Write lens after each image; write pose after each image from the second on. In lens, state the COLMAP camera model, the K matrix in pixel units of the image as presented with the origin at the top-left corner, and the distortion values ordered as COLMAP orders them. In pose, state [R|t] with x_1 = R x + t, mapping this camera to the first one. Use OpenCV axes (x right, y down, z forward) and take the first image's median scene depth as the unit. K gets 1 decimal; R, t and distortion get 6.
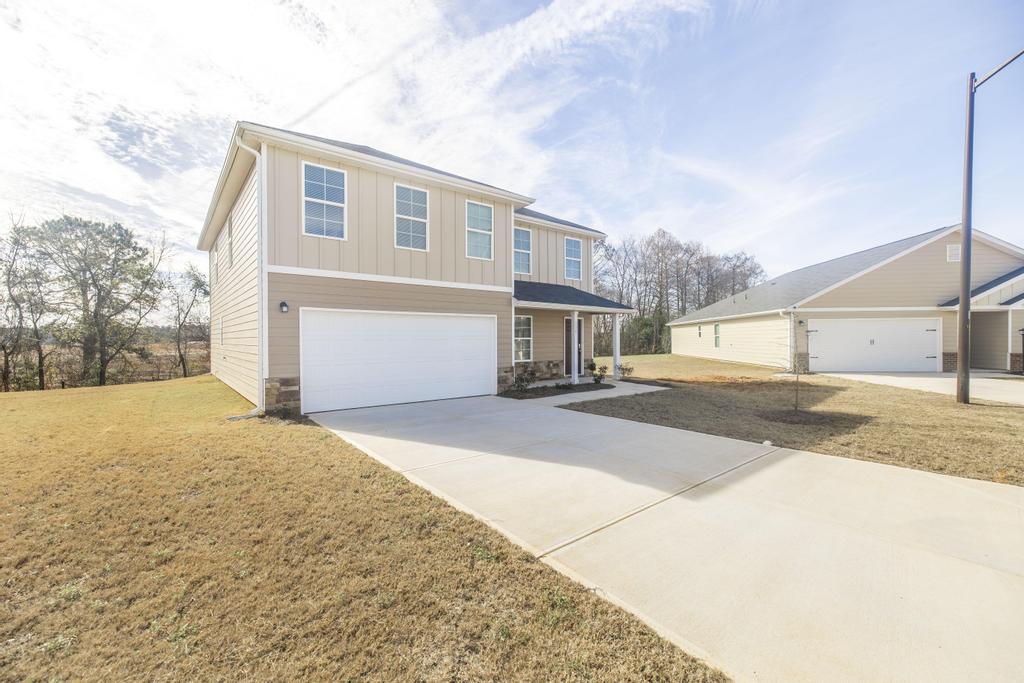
lens RADIAL K [[441.3, 0, 516.8], [0, 441.3, 325.2], [0, 0, 1]] dist [0.009857, -0.001323]
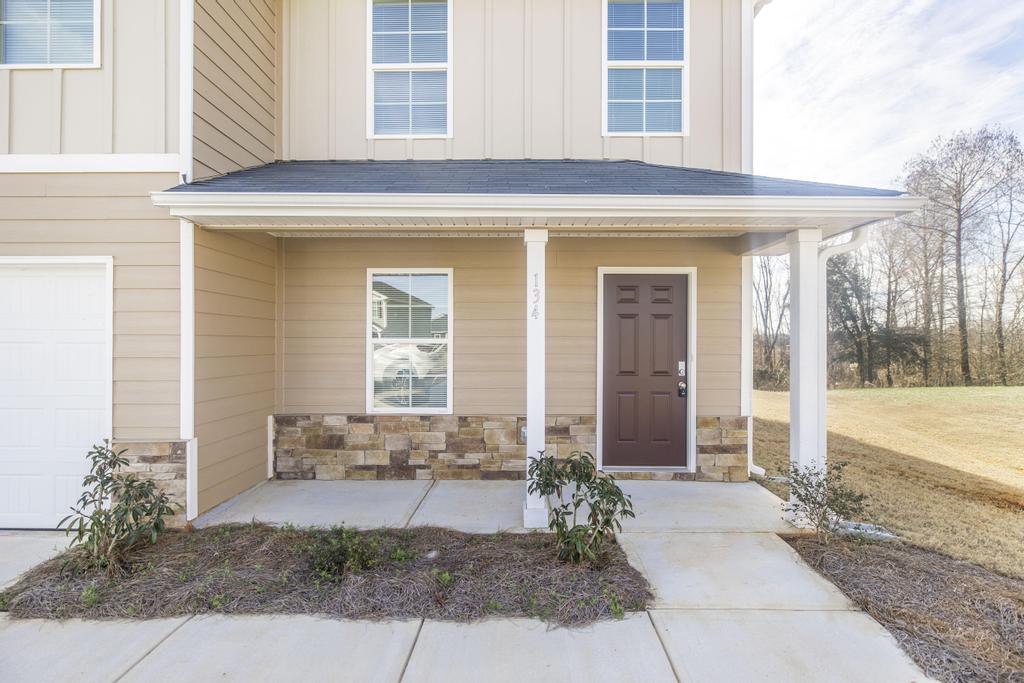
lens RADIAL K [[483.2, 0, 502.7], [0, 483.2, 342.3], [0, 0, 1]] dist [-0.002305, 0.001792]
pose [[0.755039, 0.008729, -0.655622, 0.339194], [0.013816, 0.999478, 0.029217, 0.025156], [0.655535, -0.031118, 0.754524, 0.903548]]
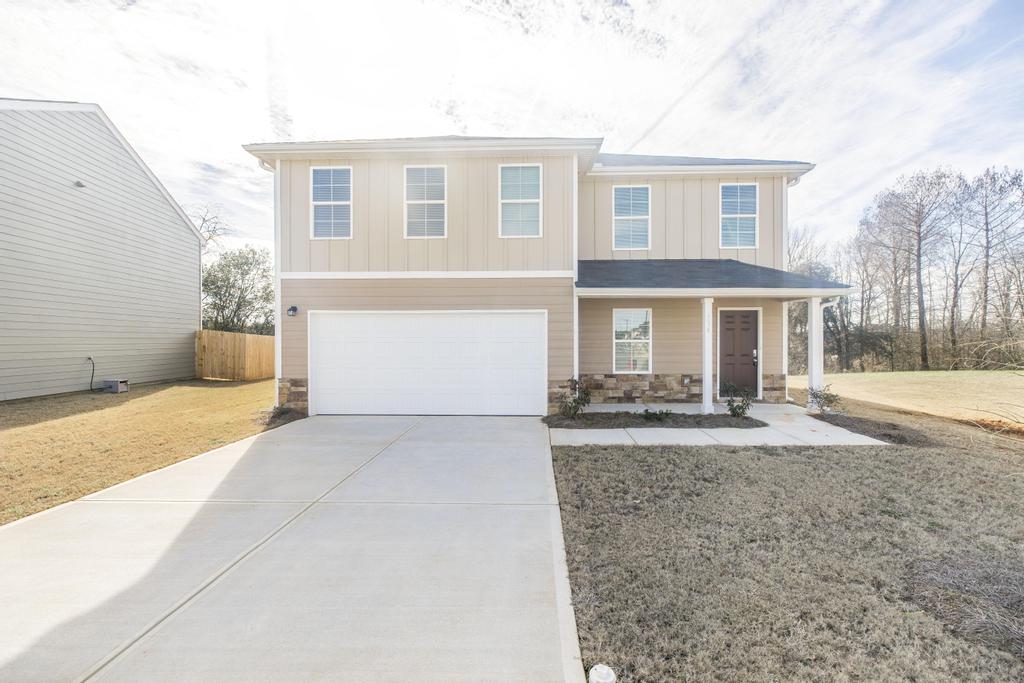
lens RADIAL K [[441.3, 0, 505.8], [0, 441.3, 340.0], [0, 0, 1]] dist [0.009857, -0.001323]
pose [[0.748994, 0.005185, -0.662556, 0.384929], [0.019156, 0.999382, 0.029476, 0.003911], [0.662300, -0.034769, 0.748432, 0.383241]]
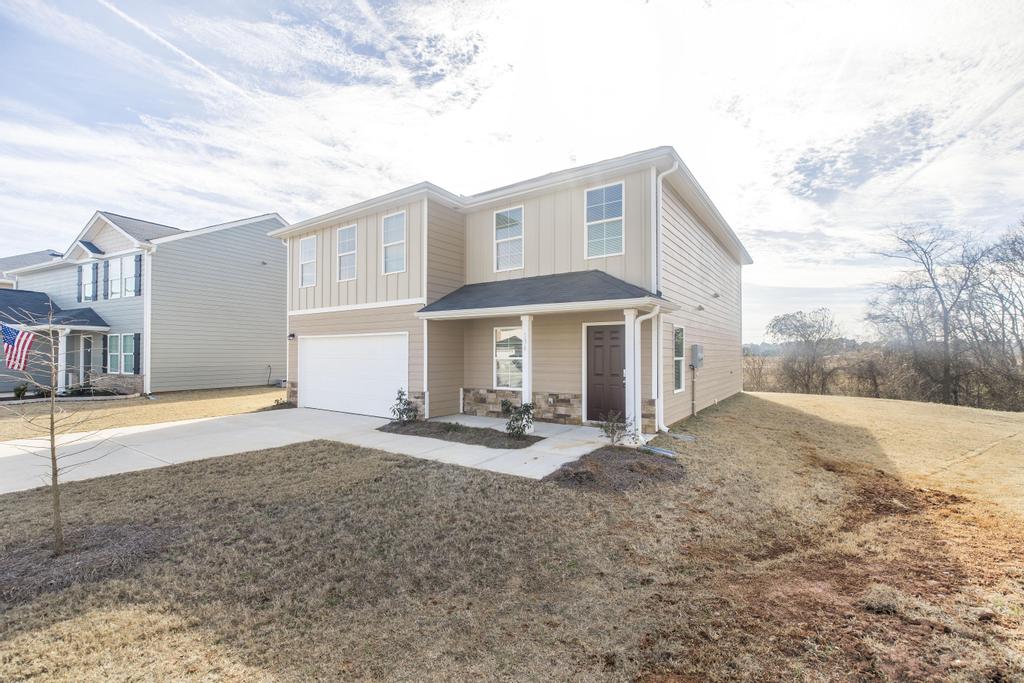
lens RADIAL K [[441.3, 0, 517.4], [0, 441.3, 343.9], [0, 0, 1]] dist [0.009857, -0.001323]
pose [[0.260307, -0.015133, -0.965407, 0.841902], [0.029759, 0.999528, -0.007644, 0.013993], [0.965067, -0.026739, 0.260634, 0.953394]]
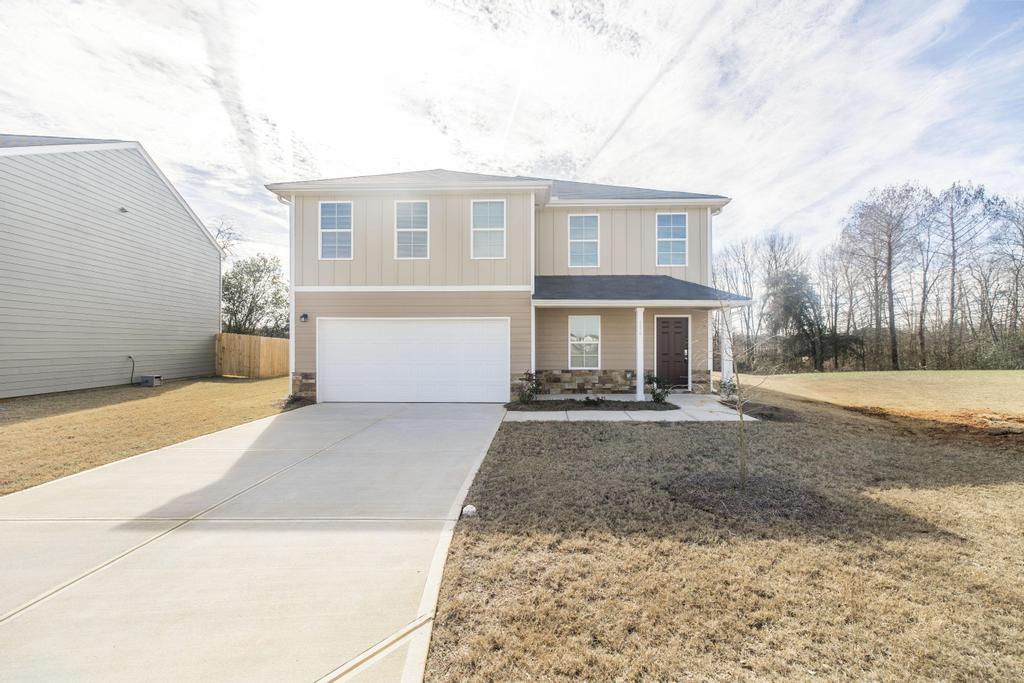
lens RADIAL K [[441.3, 0, 513.5], [0, 441.3, 339.2], [0, 0, 1]] dist [0.009857, -0.001323]
pose [[0.750877, 0.000159, -0.660442, 0.554151], [0.018259, 0.999613, 0.021000, 0.003452], [0.660189, -0.027828, 0.750584, 0.301838]]
